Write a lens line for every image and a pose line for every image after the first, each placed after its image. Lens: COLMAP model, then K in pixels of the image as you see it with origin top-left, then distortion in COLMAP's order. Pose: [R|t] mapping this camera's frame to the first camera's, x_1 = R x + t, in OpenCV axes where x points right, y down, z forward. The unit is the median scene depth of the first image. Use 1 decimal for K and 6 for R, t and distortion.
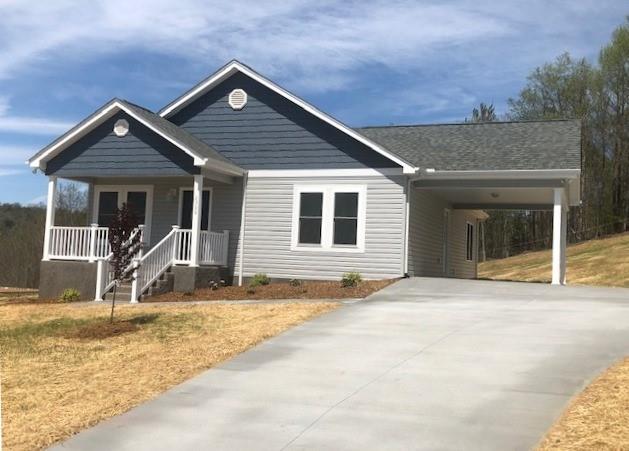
lens RADIAL K [[691.7, 0, 315.0], [0, 691.7, 227.5], [0, 0, 1]] dist [0.013563, 0.000000]
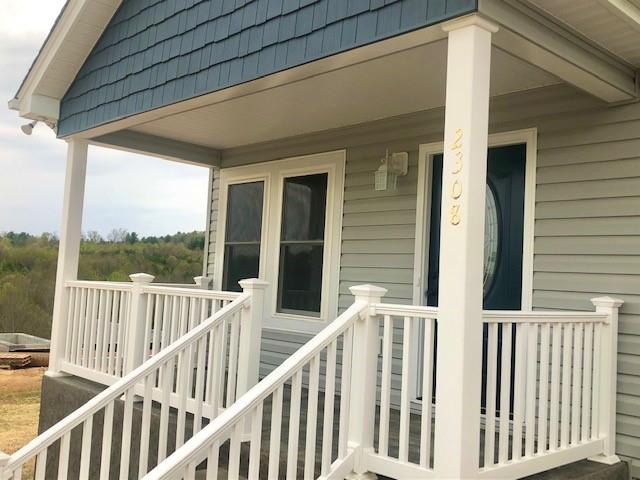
lens RADIAL K [[666.6, 0, 319.6], [0, 666.6, 240.5], [0, 0, 1]] dist [0.026150, 0.000000]
pose [[0.905972, -0.023738, -0.422671, -0.119067], [0.012523, 0.999492, -0.029293, -0.009583], [0.423152, 0.021246, 0.905810, 0.755838]]
